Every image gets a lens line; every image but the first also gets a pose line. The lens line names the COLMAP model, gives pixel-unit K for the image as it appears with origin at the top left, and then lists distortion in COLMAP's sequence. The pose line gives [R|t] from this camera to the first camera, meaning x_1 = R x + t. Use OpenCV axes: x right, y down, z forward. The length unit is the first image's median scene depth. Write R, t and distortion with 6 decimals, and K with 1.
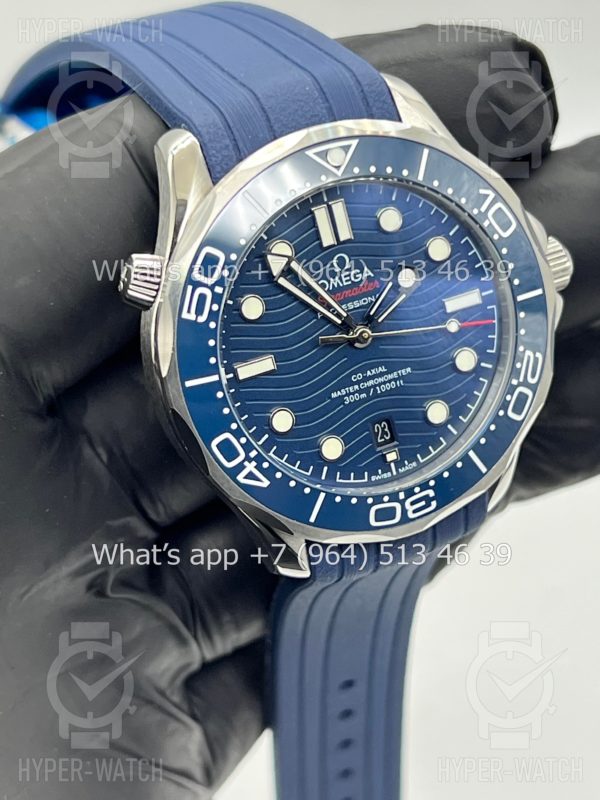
lens RADIAL K [[1890.5, 0, 283.9], [0, 1890.5, 402.2], [0, 0, 1]] dist [0.366876, -2.468650]
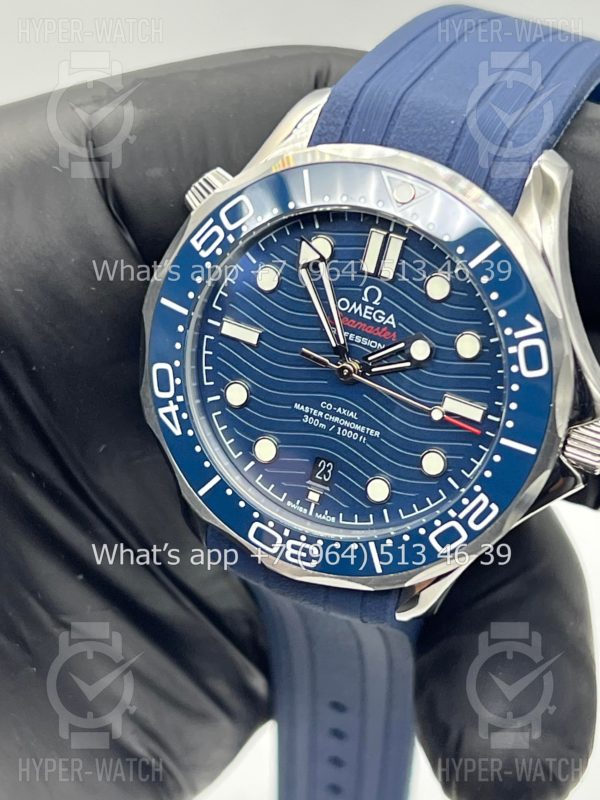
lens RADIAL K [[1890.5, 0, 283.9], [0, 1890.5, 402.2], [0, 0, 1]] dist [0.366876, -2.468650]
pose [[0.664636, 0.579183, -0.472024, 0.473639], [-0.554434, 0.805800, 0.208059, -0.201178], [0.500861, 0.123423, 0.856682, 0.176786]]
